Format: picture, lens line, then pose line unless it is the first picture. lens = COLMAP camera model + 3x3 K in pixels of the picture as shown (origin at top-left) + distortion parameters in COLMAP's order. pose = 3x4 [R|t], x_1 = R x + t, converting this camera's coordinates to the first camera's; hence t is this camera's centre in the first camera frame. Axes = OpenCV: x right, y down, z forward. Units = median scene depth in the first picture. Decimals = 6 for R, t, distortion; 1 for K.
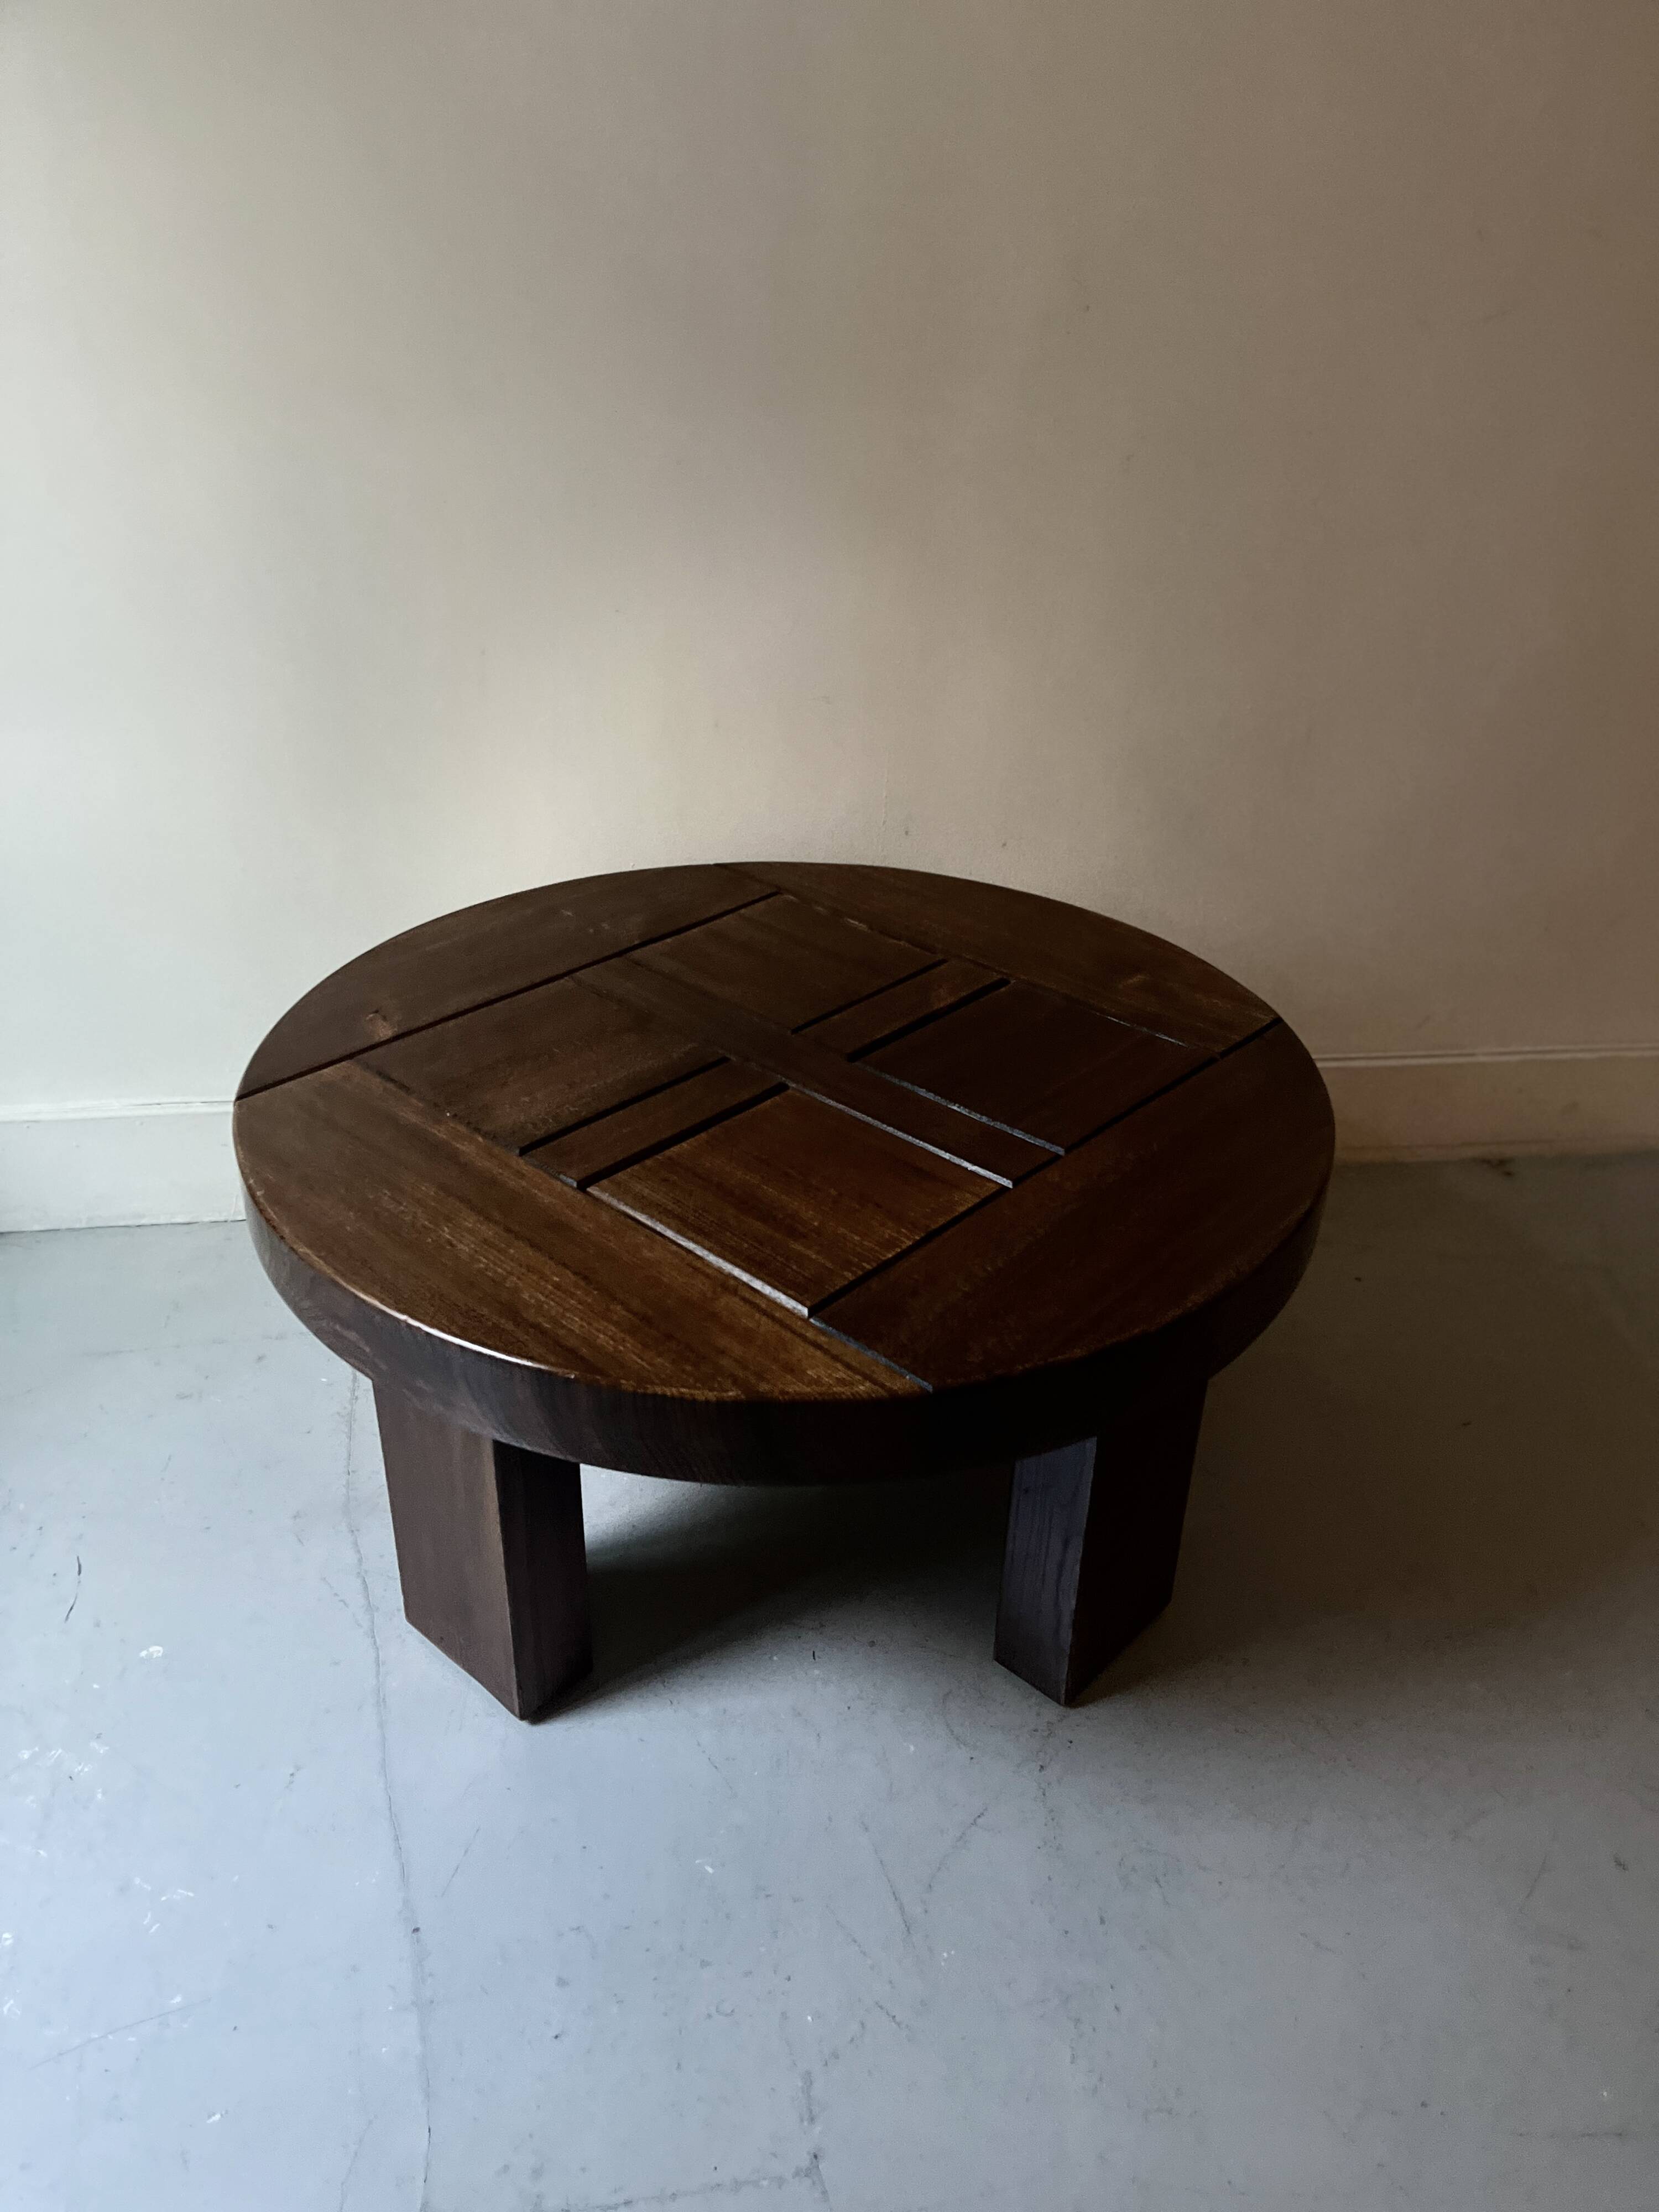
lens RADIAL K [[1689.7, 0, 857.4], [0, 1689.7, 1134.4], [0, 0, 1]] dist [0.050514, -0.048709]
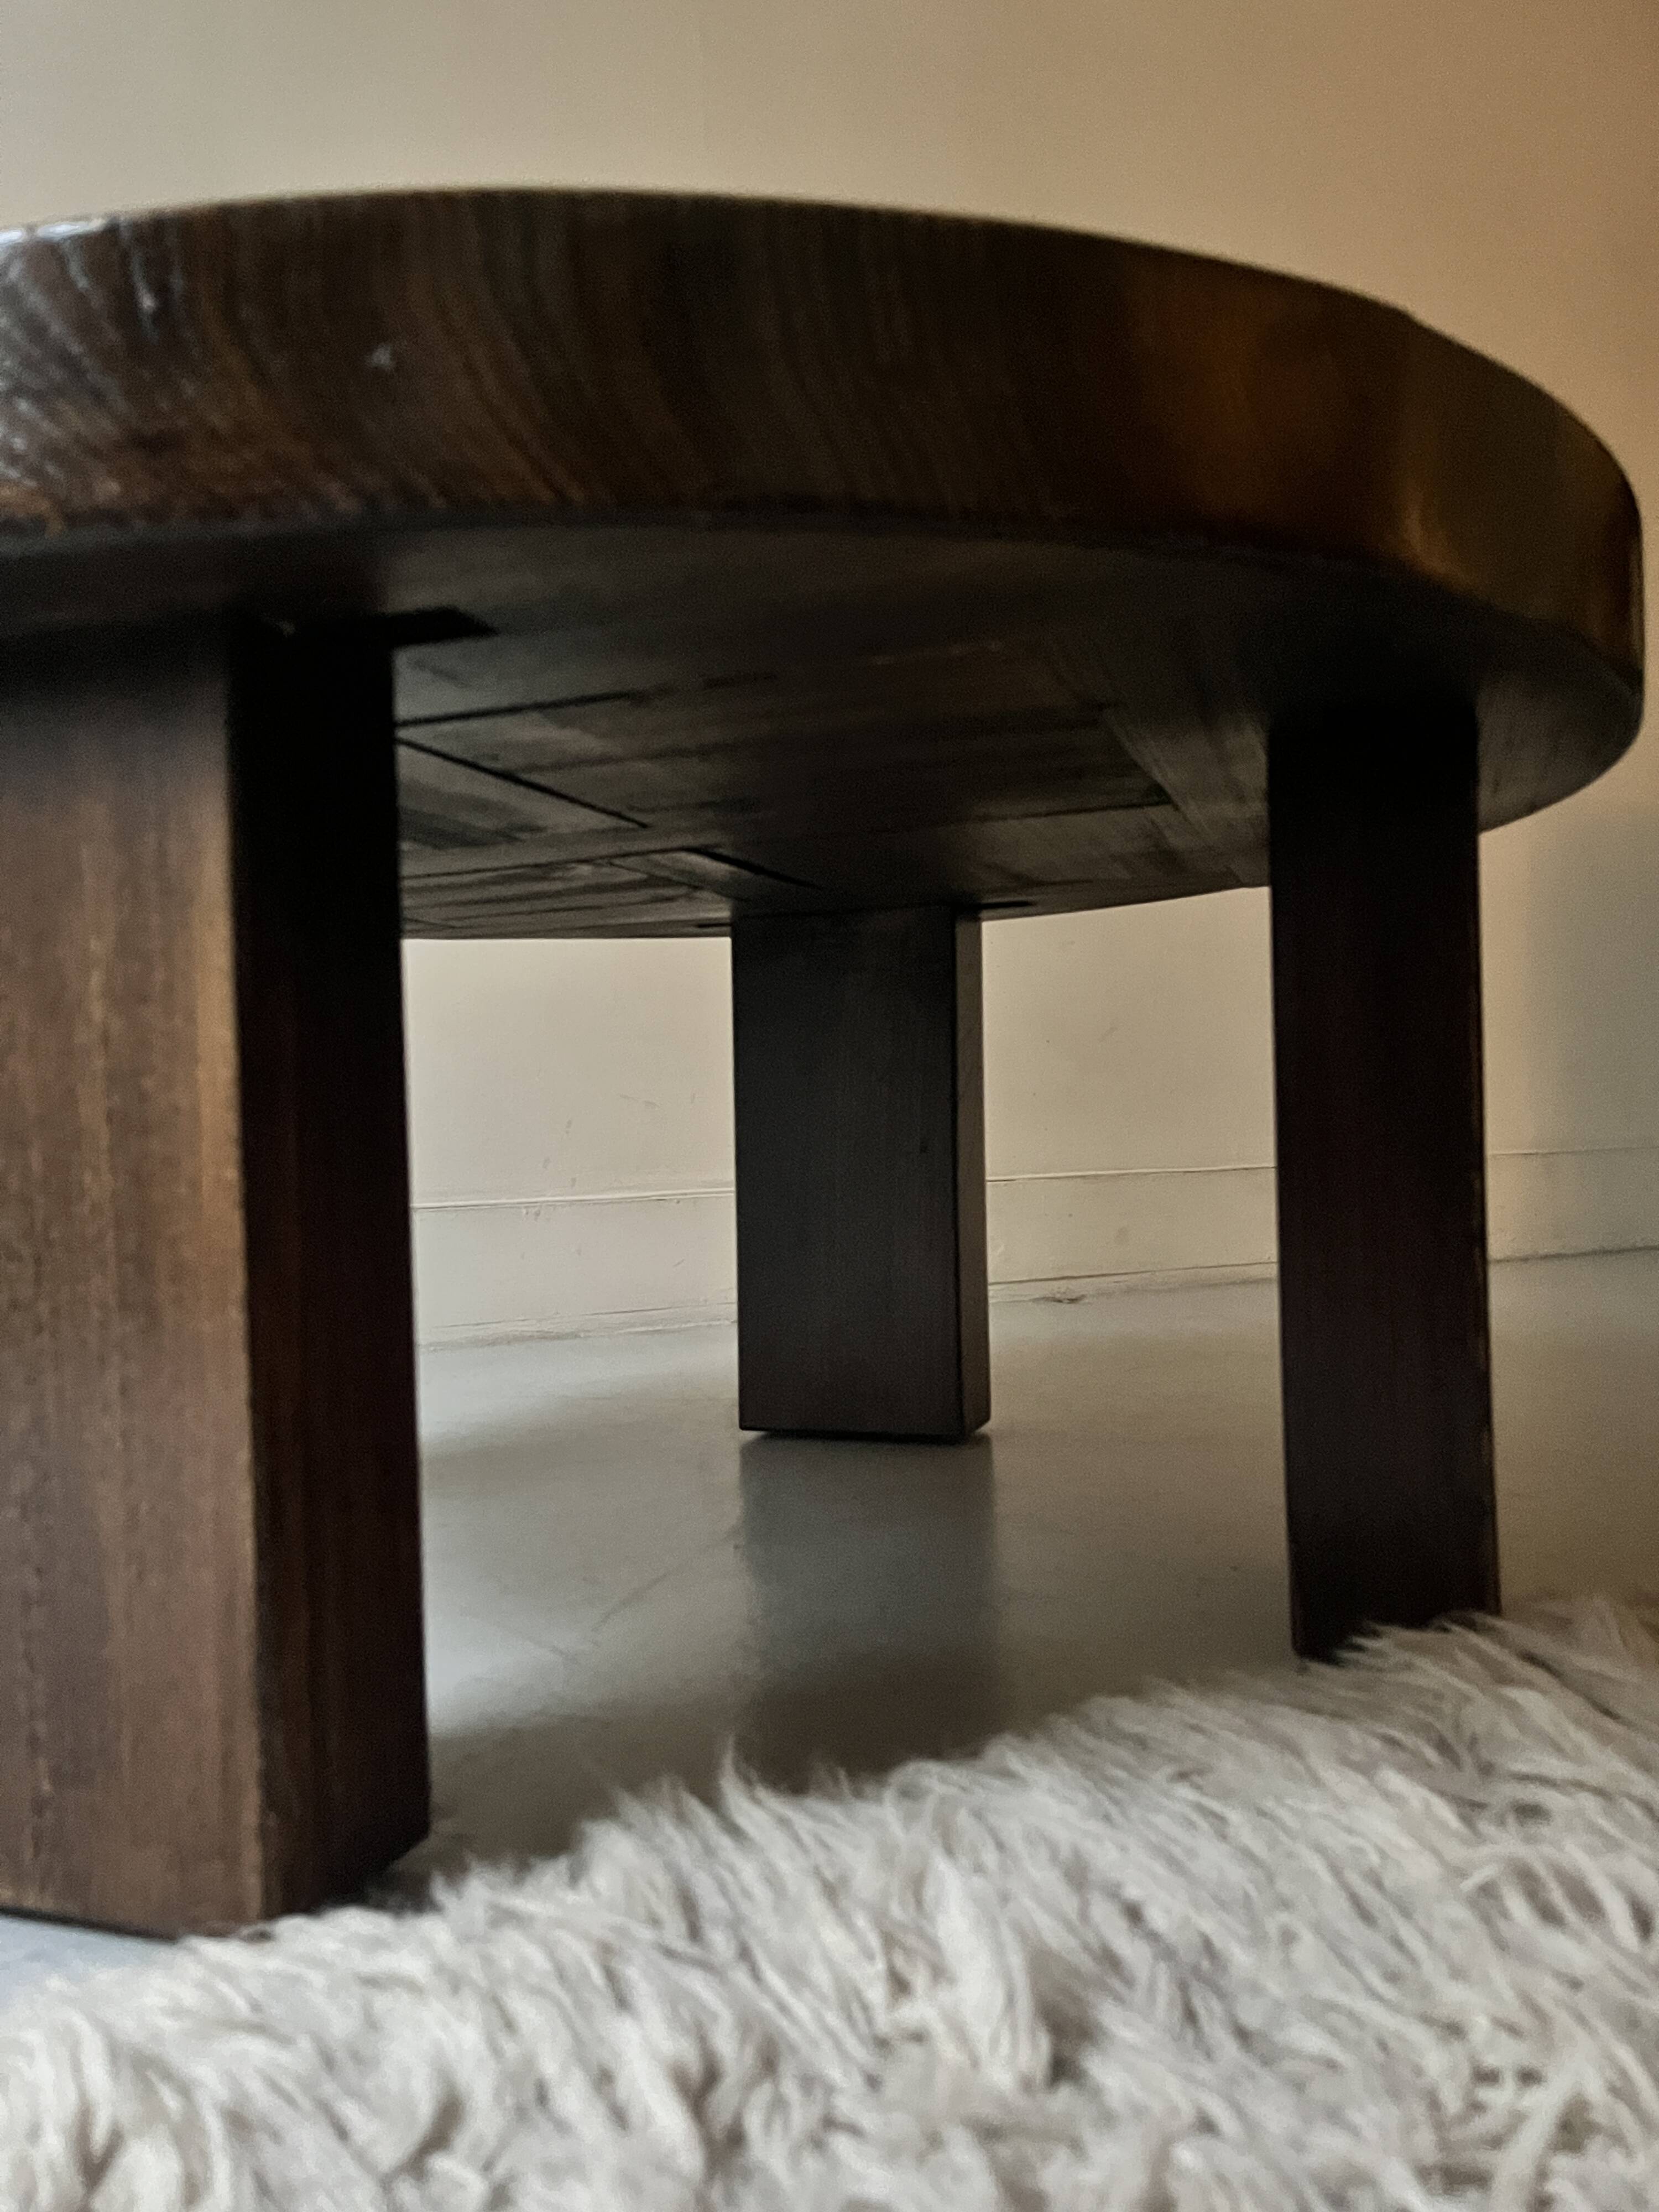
lens RADIAL K [[1668.9, 0, 842.7], [0, 1668.9, 1106.2], [0, 0, 1]] dist [0.072187, -0.096710]
pose [[0.925912, -0.060709, 0.372829, -0.213087], [0.241655, 0.853800, -0.461117, 0.394156], [-0.290327, 0.517050, 0.805214, 0.644385]]
